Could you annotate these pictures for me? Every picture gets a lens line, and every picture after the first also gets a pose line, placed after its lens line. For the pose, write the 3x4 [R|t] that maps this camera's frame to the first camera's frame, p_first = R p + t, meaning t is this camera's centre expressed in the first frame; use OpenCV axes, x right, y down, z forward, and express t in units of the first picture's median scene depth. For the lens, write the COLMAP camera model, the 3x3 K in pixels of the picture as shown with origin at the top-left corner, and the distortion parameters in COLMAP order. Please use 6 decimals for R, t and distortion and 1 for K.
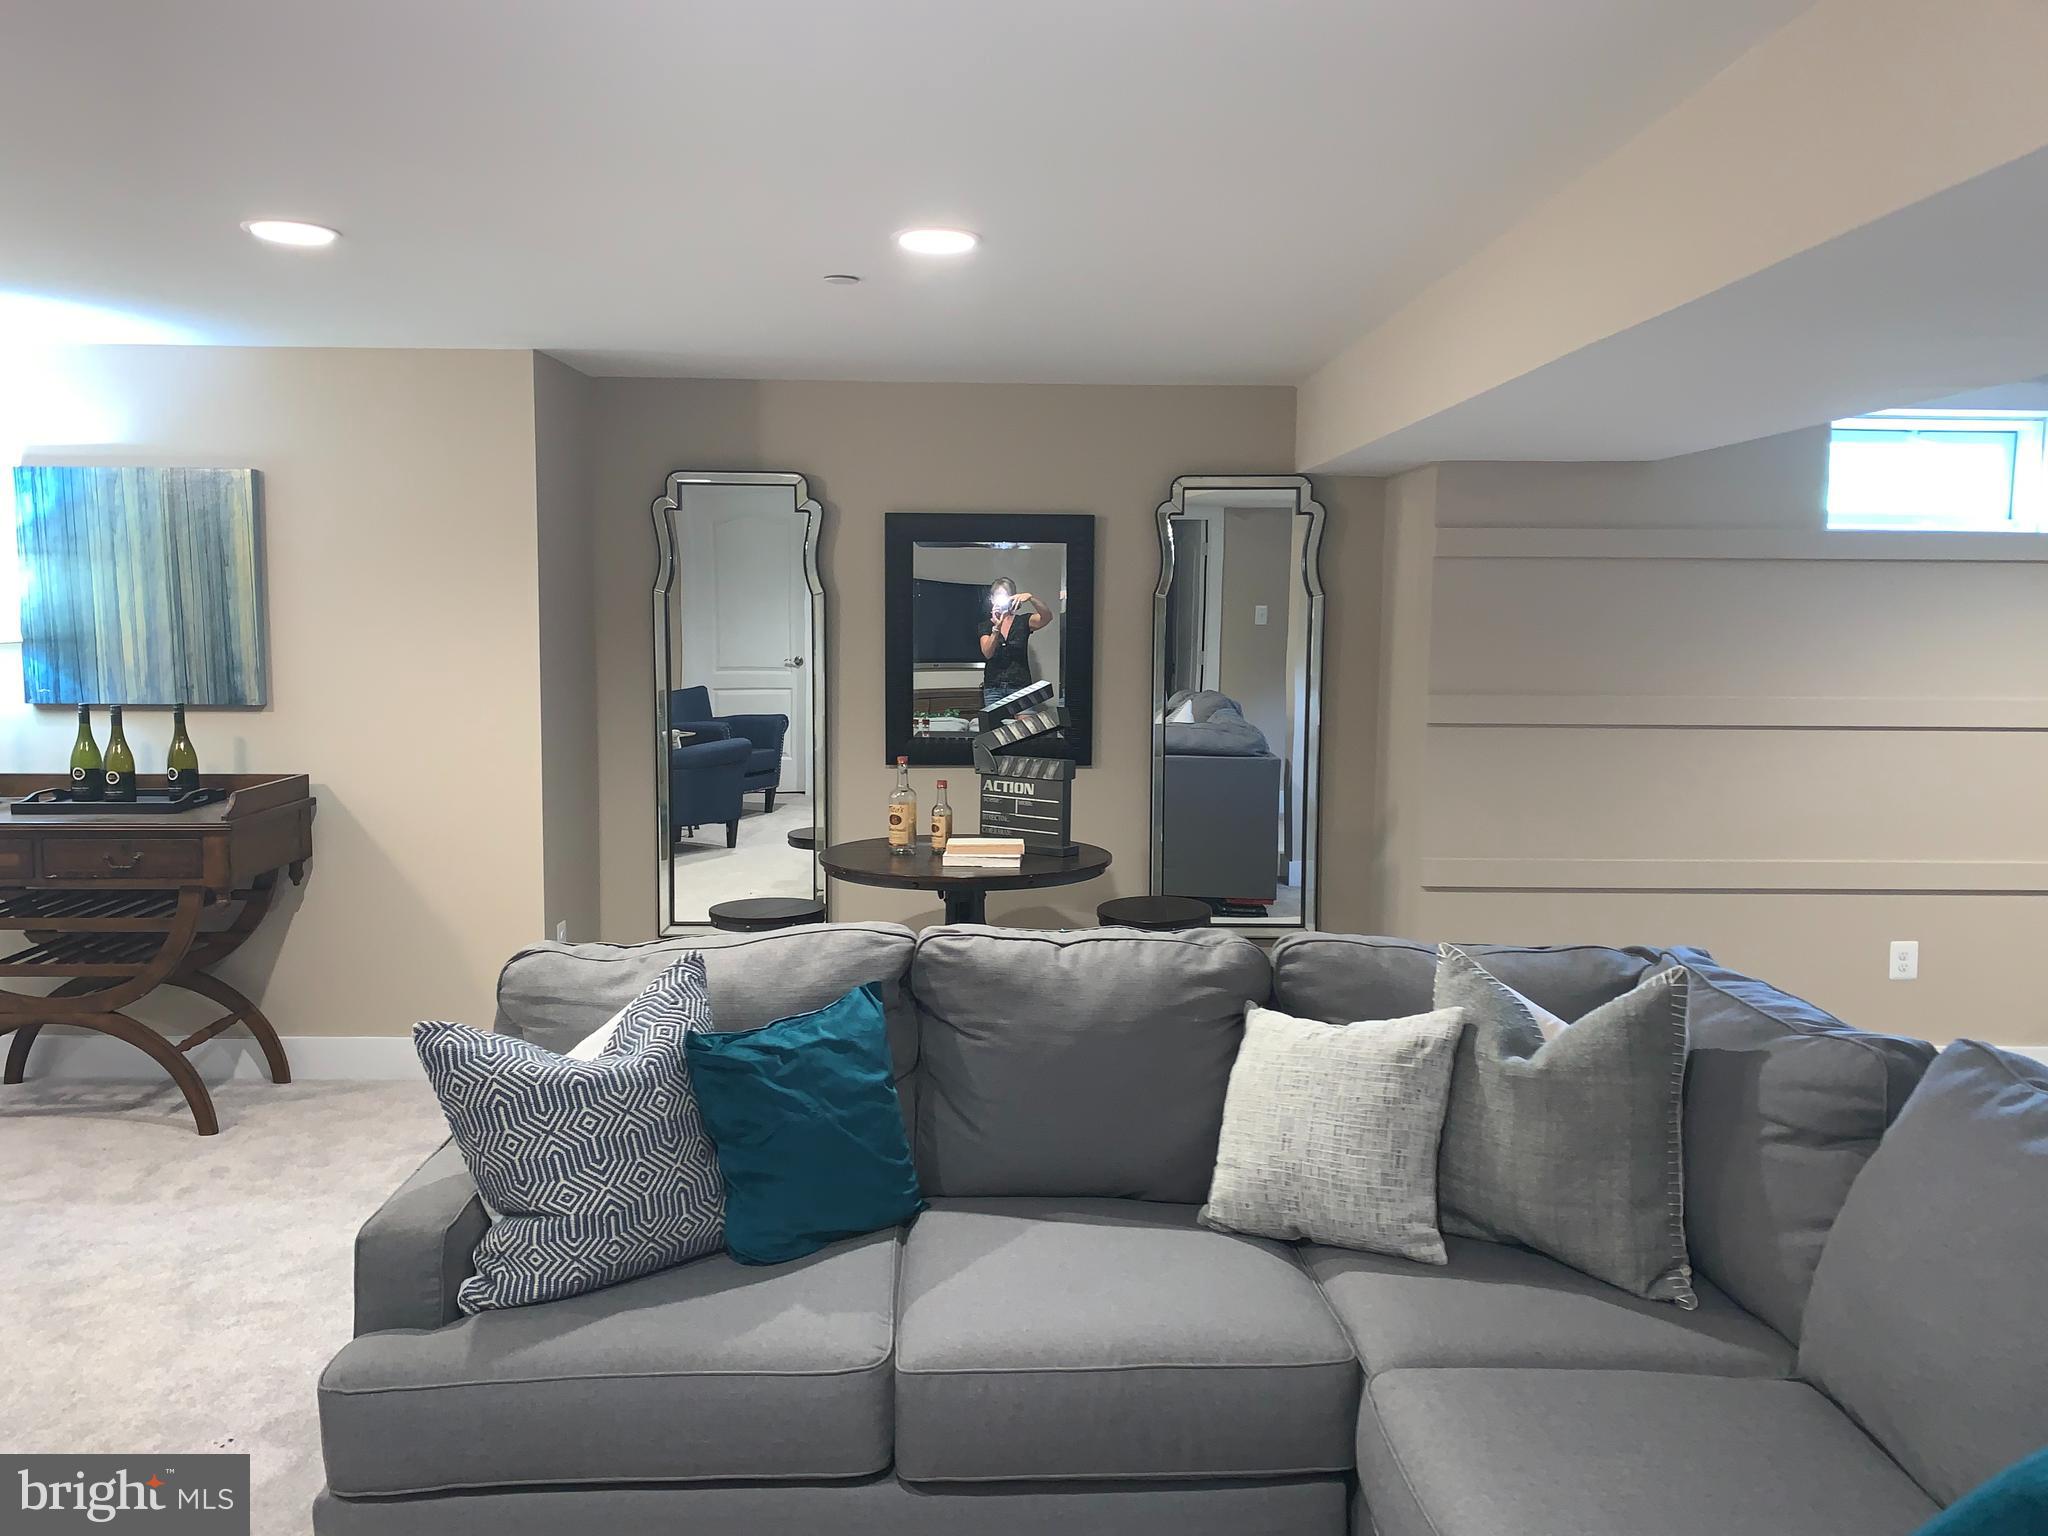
lens RADIAL K [[1584.4, 0, 1024.0], [0, 1584.4, 768.0], [0, 0, 1]] dist [0.061841, -0.065608]
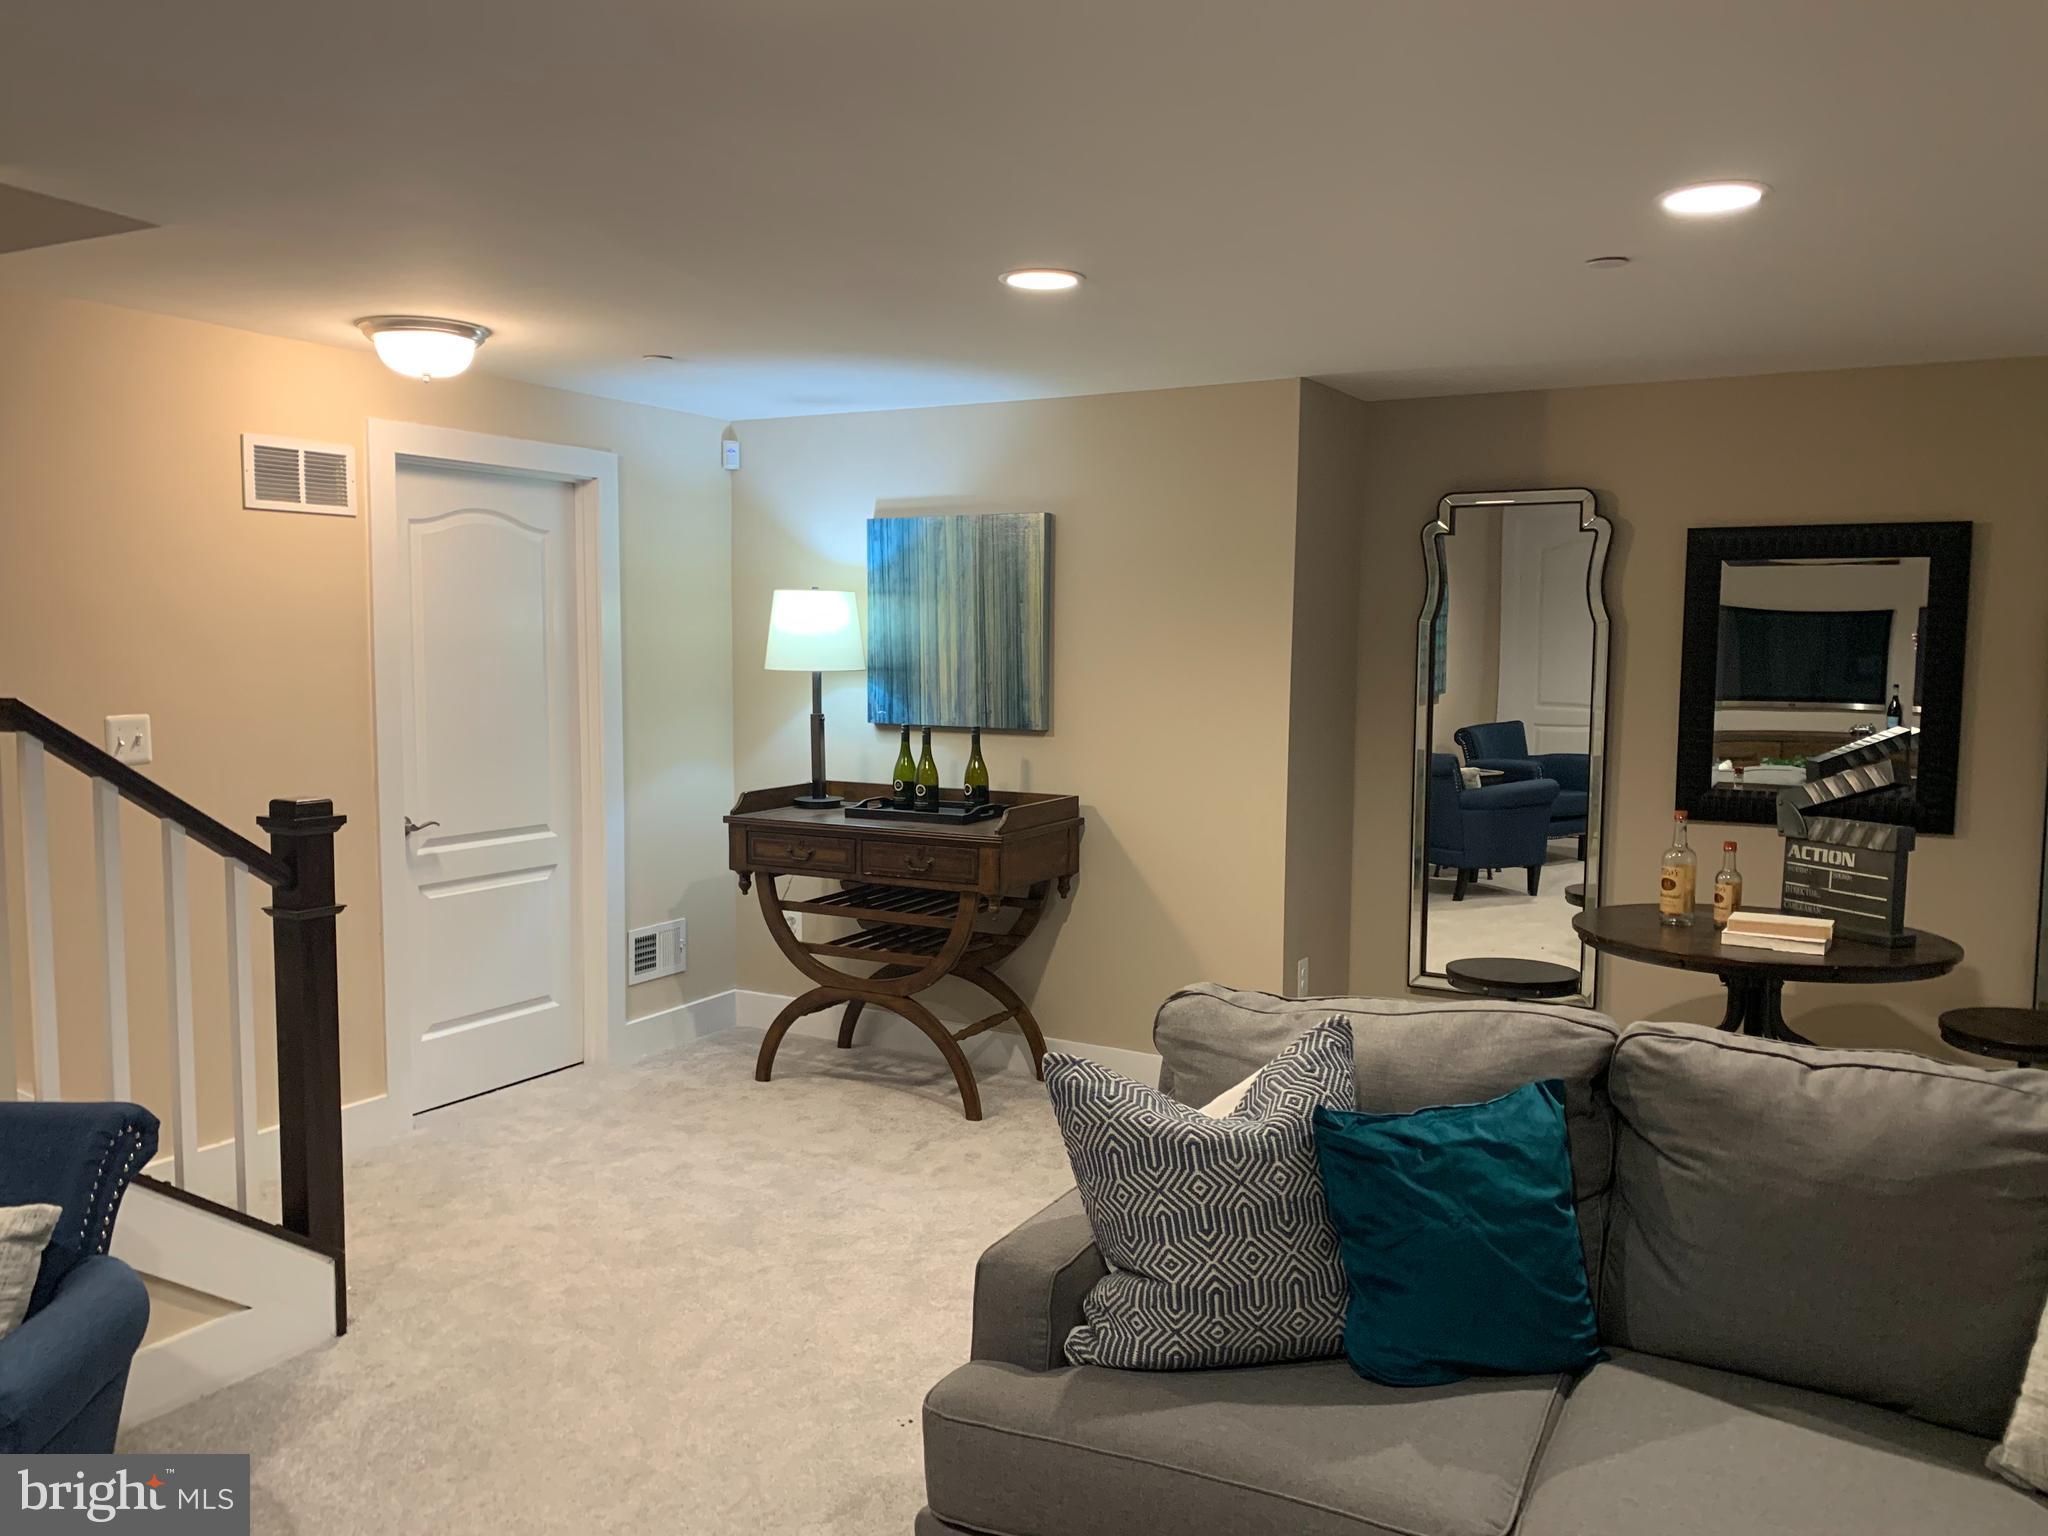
lens RADIAL K [[1569.0, 0, 1024.0], [0, 1569.0, 768.0], [0, 0, 1]] dist [0.100529, -0.132224]
pose [[0.858976, 0.042397, -0.510257, 0.061329], [-0.052161, 0.998627, -0.004833, -0.008340], [0.509352, 0.030767, 0.860008, 0.085297]]
